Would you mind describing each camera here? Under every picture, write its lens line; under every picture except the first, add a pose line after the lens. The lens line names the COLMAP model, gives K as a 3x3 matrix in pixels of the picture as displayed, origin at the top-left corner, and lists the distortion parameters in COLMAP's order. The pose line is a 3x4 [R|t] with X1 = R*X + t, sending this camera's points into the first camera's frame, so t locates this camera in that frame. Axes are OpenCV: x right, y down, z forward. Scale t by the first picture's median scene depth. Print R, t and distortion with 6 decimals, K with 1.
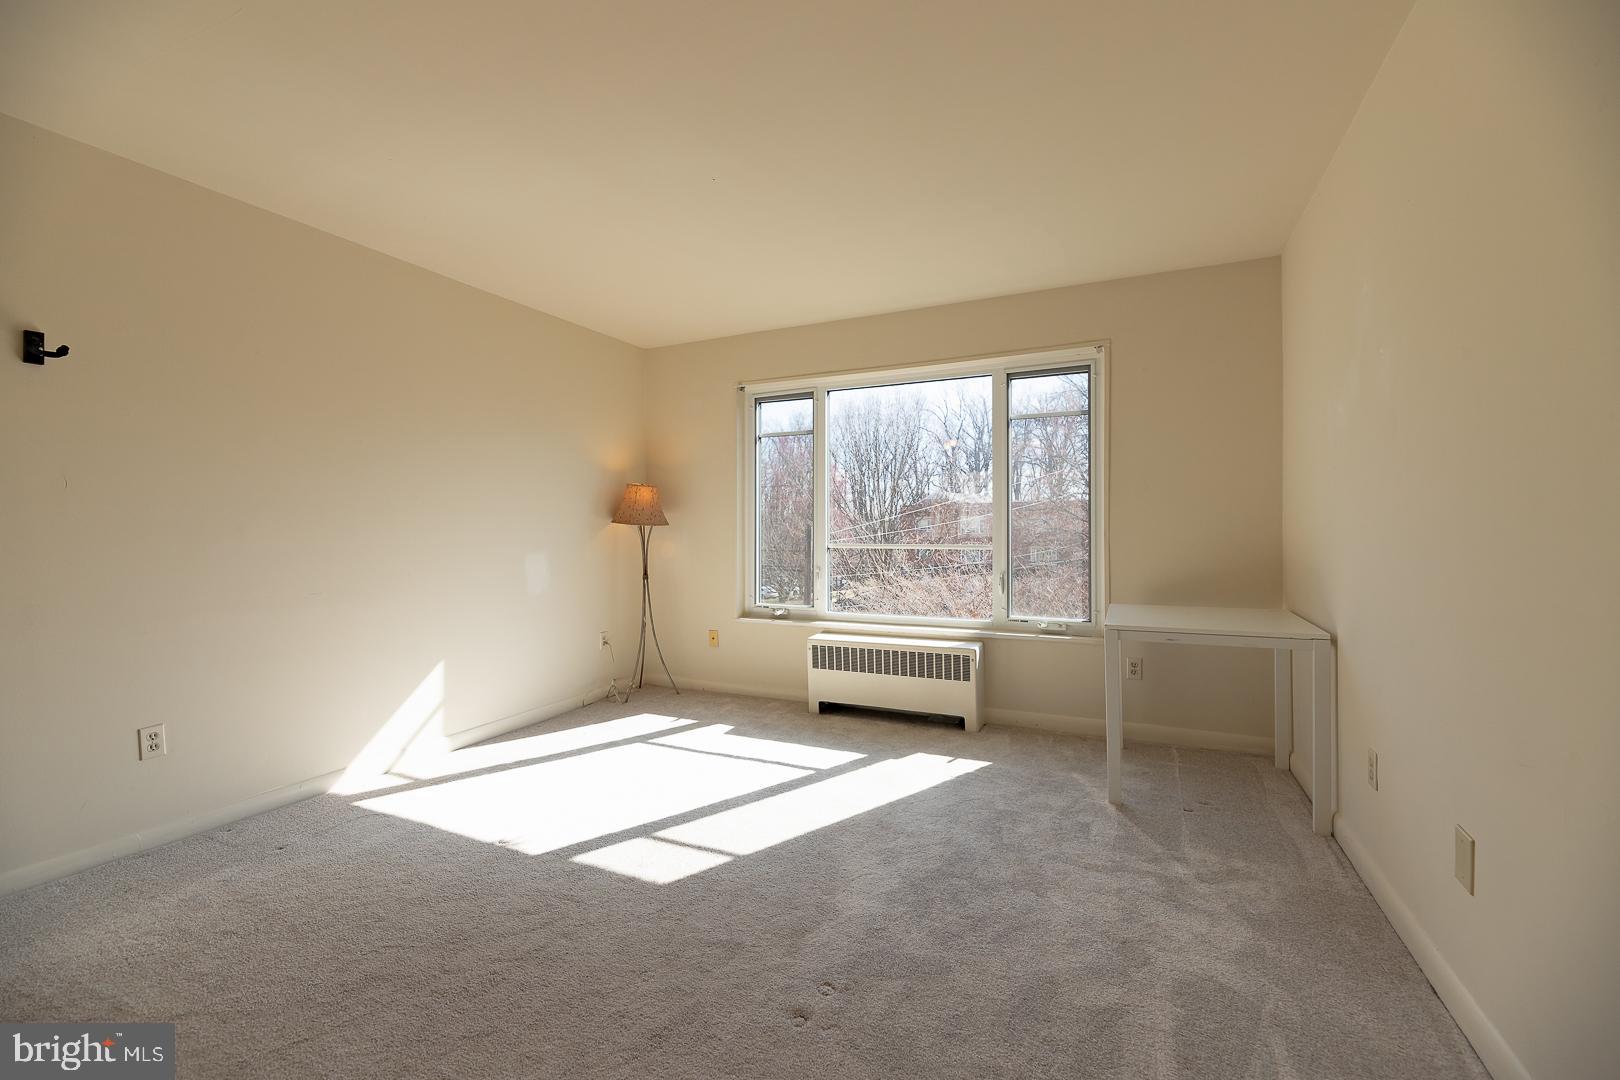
lens RADIAL K [[649.2, 0, 811.4], [0, 649.2, 533.8], [0, 0, 1]] dist [-0.000421, 0.000098]
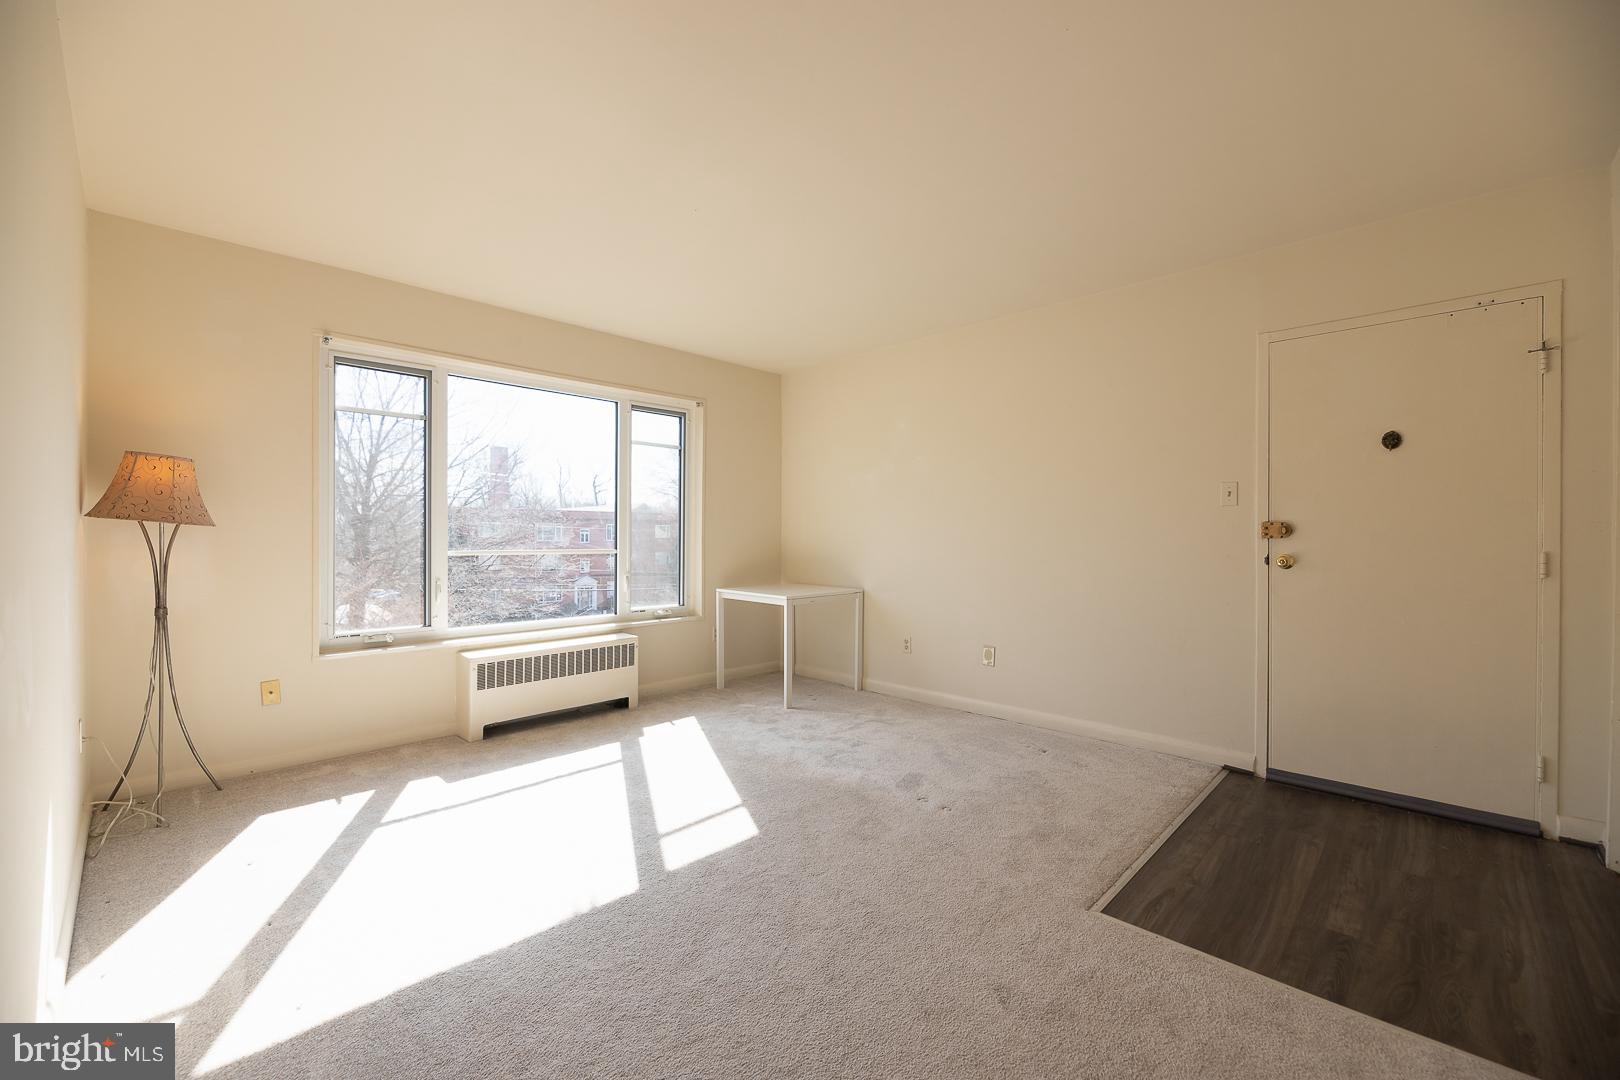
lens RADIAL K [[665.5, 0, 818.2], [0, 665.5, 539.7], [0, 0, 1]] dist [0.019874, -0.000015]
pose [[0.347133, -0.001992, 0.937814, -0.764062], [-0.006644, 0.999967, 0.004583, -0.007989], [-0.937792, -0.007822, 0.347109, 0.263551]]
